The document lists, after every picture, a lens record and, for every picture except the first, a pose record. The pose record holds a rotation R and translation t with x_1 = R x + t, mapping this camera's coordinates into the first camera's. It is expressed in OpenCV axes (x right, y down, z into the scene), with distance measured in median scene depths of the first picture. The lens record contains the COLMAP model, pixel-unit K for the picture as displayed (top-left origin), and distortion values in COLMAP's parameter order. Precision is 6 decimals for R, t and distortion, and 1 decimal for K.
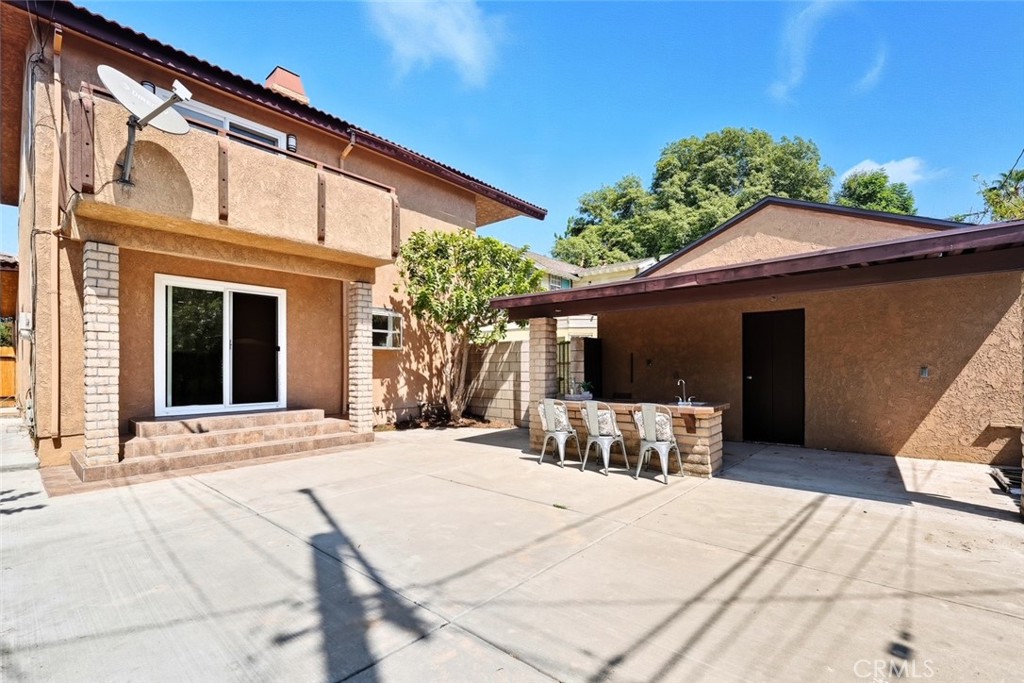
lens RADIAL K [[437.3, 0, 514.1], [0, 437.3, 352.7], [0, 0, 1]] dist [0.000229, 0.000506]
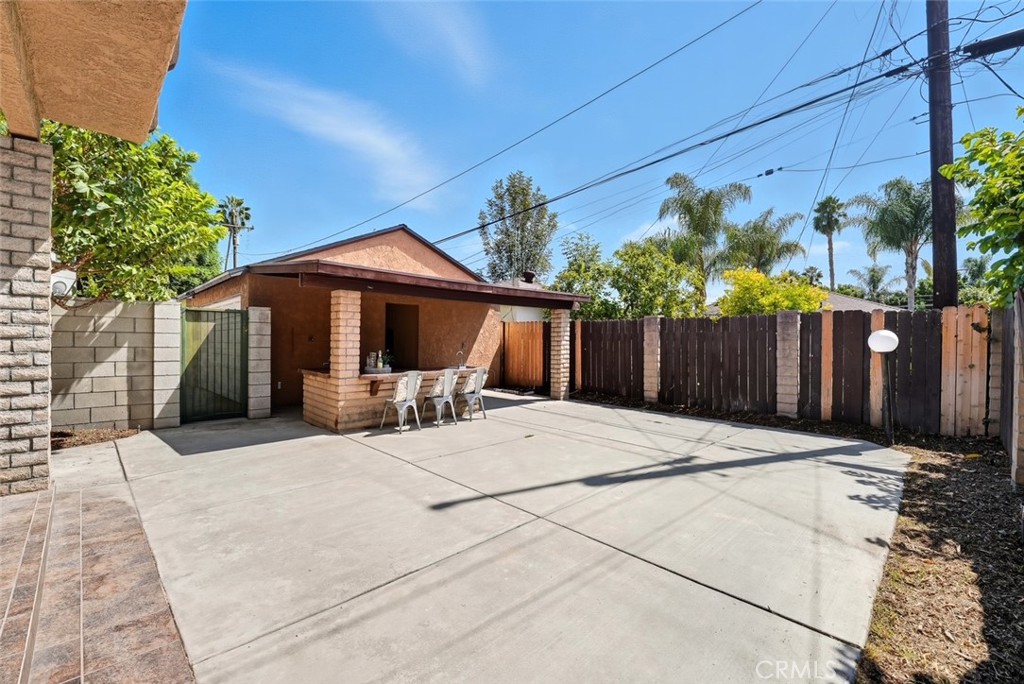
lens RADIAL K [[423.0, 0, 507.4], [0, 423.0, 347.4], [0, 0, 1]] dist [-0.009576, -0.000447]
pose [[0.081609, 0.002264, 0.996662, -1.367654], [-0.031274, 0.999511, 0.000290, 0.060778], [-0.996174, -0.031193, 0.081640, 1.002530]]
